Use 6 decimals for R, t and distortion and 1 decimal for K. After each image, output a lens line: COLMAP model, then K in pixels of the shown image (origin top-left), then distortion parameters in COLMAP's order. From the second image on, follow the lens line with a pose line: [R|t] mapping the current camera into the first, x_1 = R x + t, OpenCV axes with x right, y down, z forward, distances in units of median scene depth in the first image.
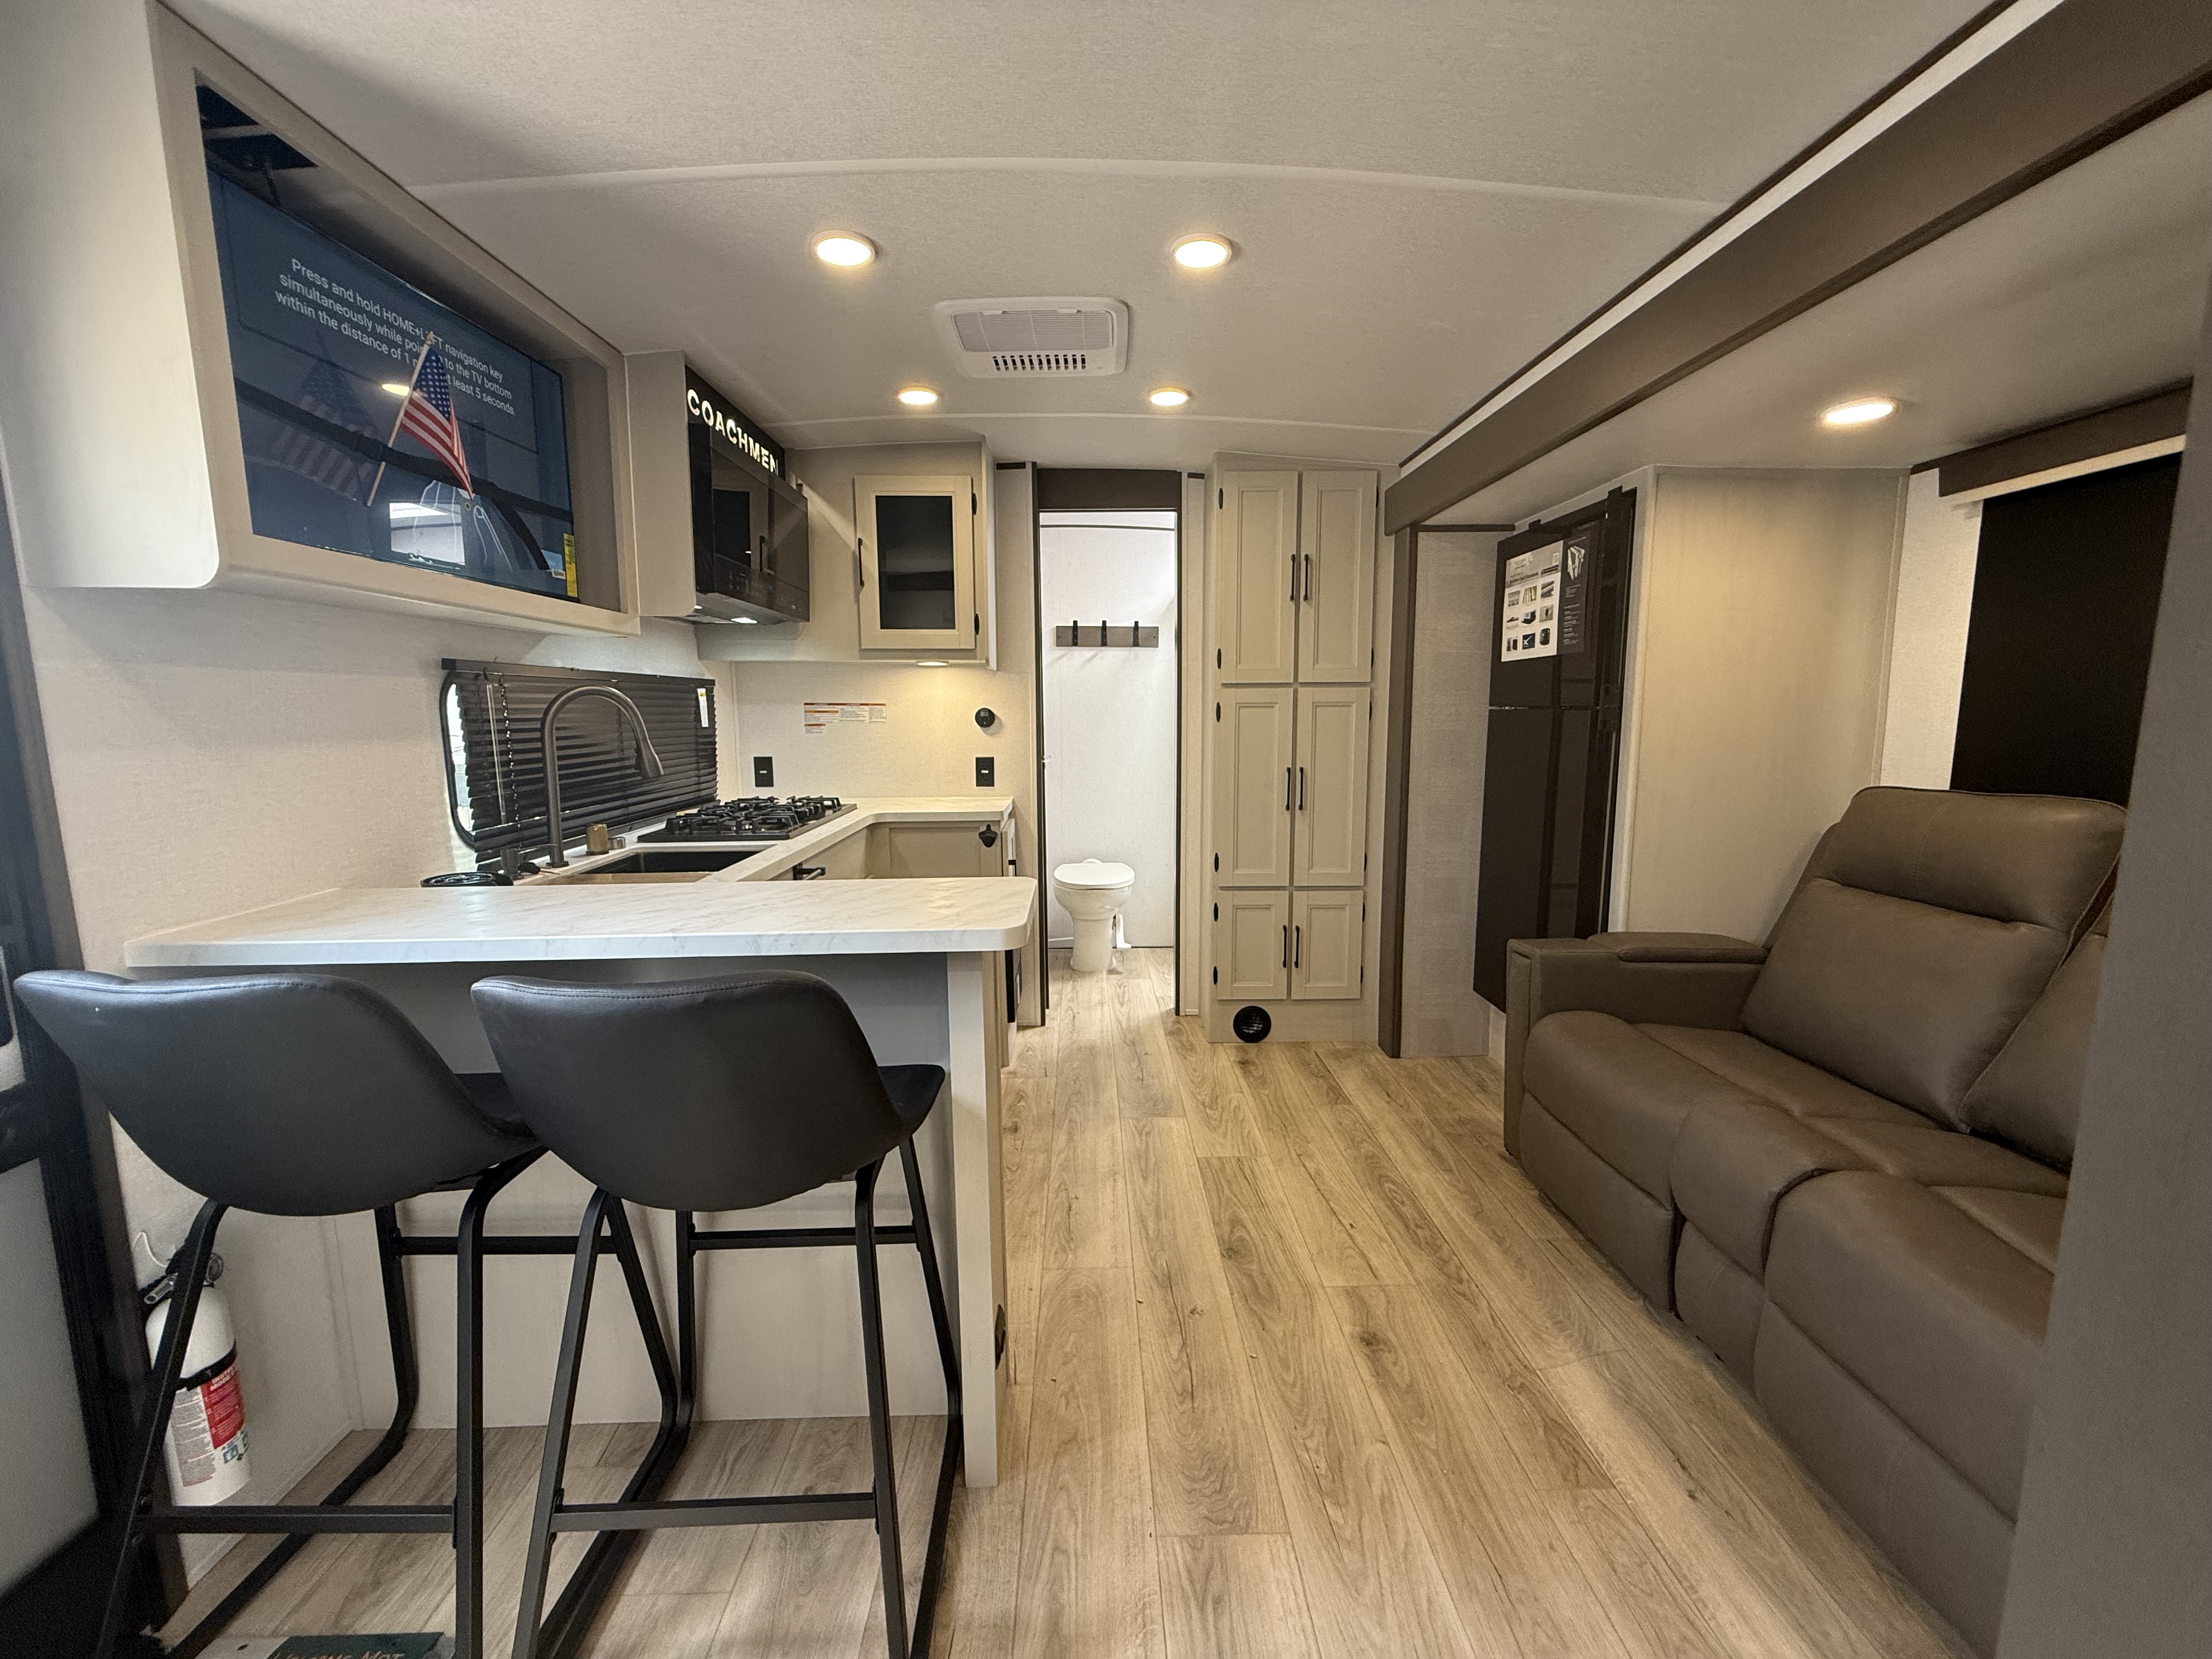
lens RADIAL K [[878.8, 0, 1103.7], [0, 878.8, 826.6], [0, 0, 1]] dist [-0.000928, 0.000220]
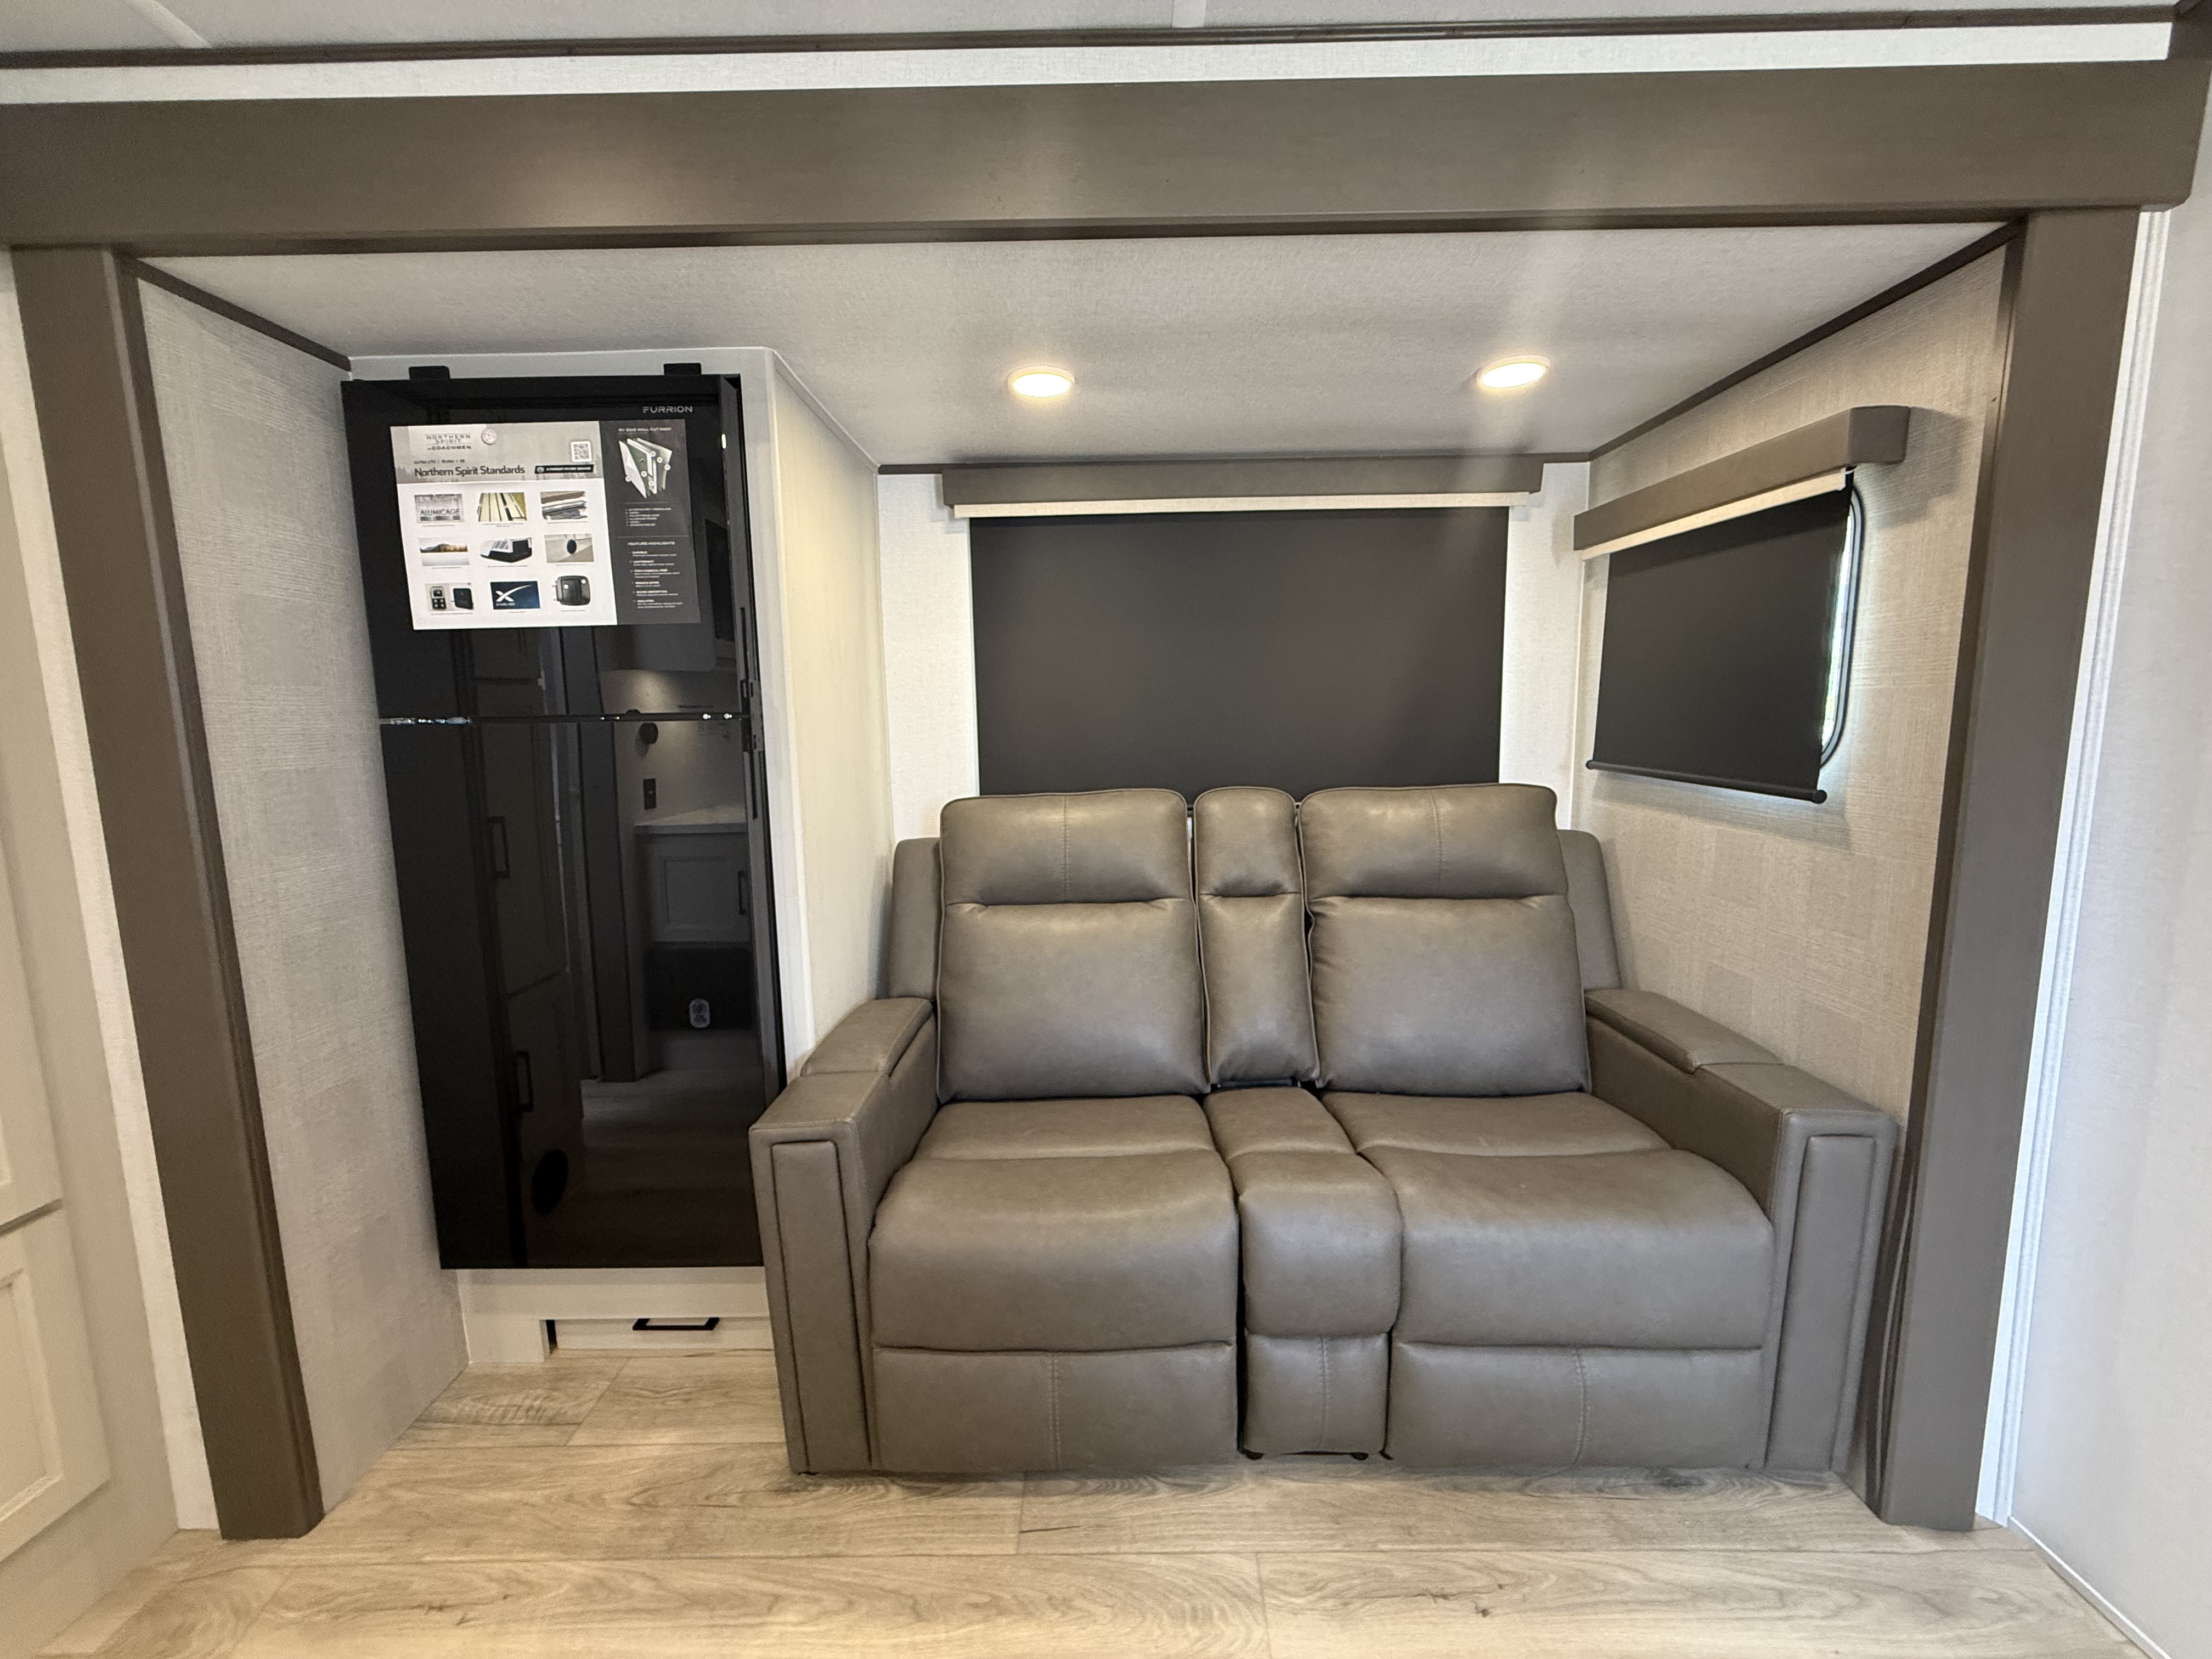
lens RADIAL K [[878.8, 0, 1105.1], [0, 878.8, 829.7], [0, 0, 1]] dist [-0.000928, 0.000220]
pose [[0.028722, -0.119472, 0.992422, -0.054854], [0.149215, 0.982220, 0.113925, -0.076498], [-0.988388, 0.144812, 0.046038, 0.630233]]
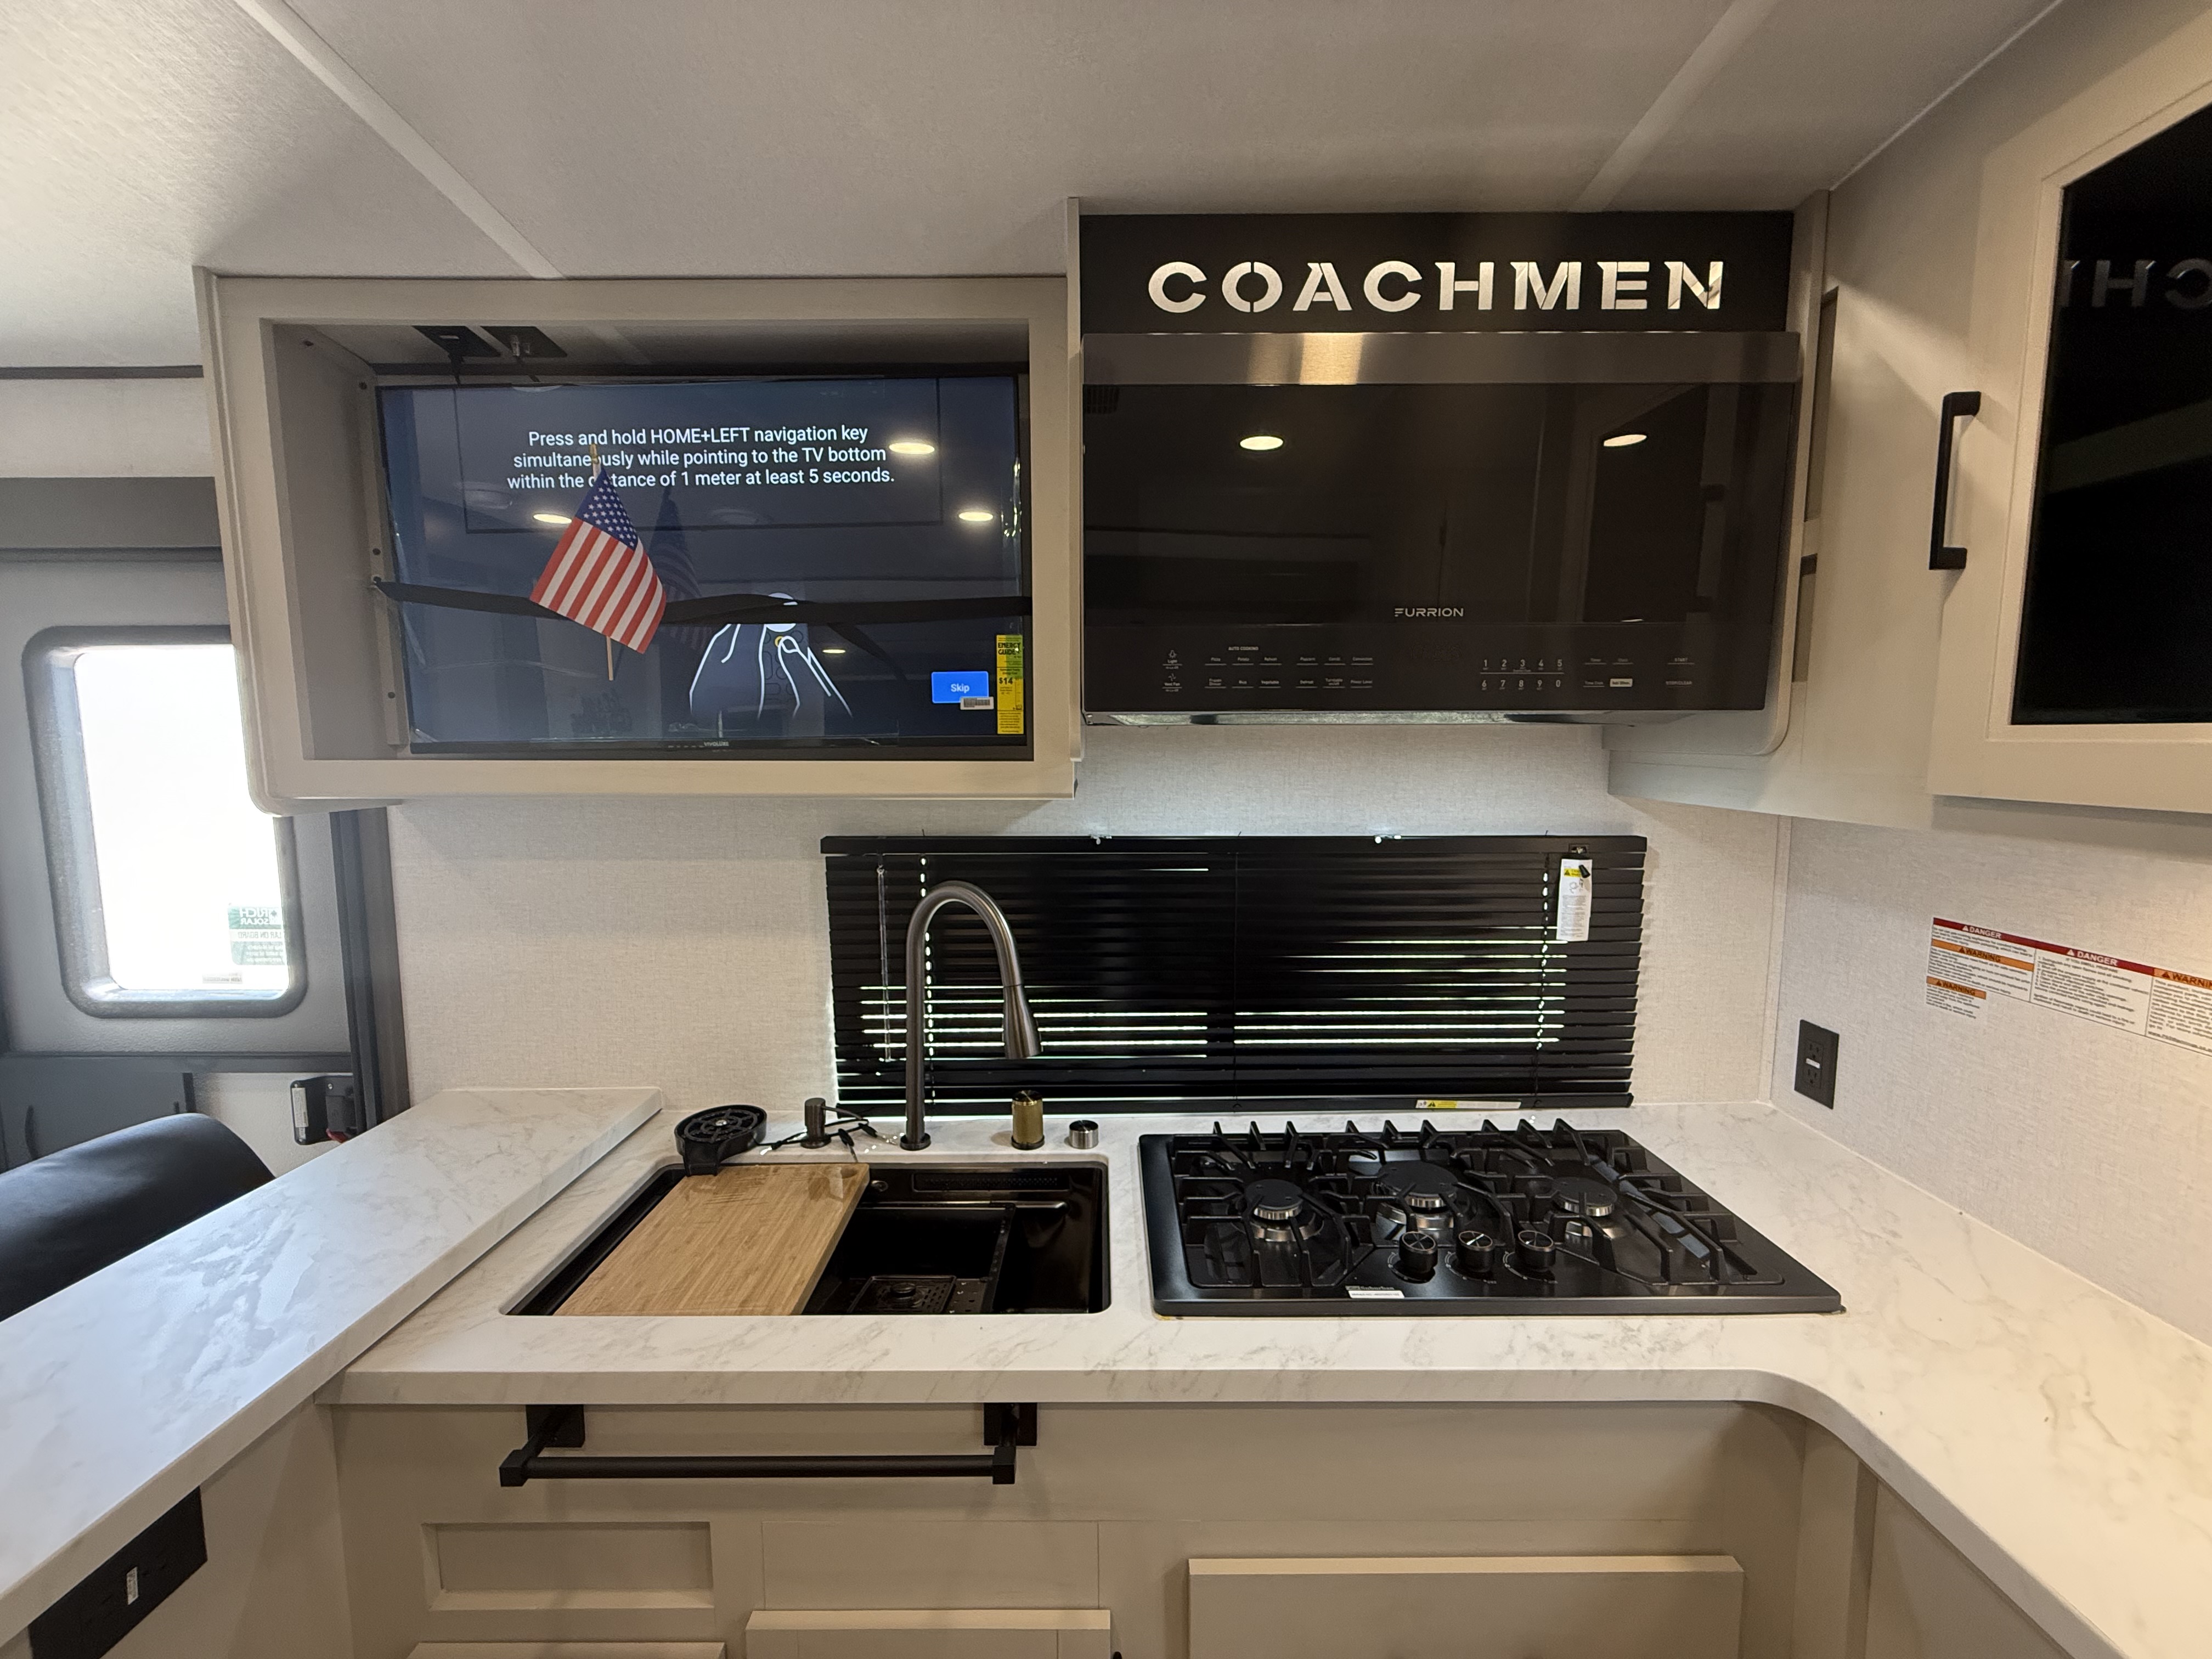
lens RADIAL K [[878.8, 0, 1101.4], [0, 878.8, 827.5], [0, 0, 1]] dist [-0.000928, 0.000220]
pose [[-0.021996, 0.102690, -0.994470, 0.009176], [-0.132423, 0.985647, 0.104708, -0.210708], [0.990949, 0.133994, -0.008082, 0.839282]]
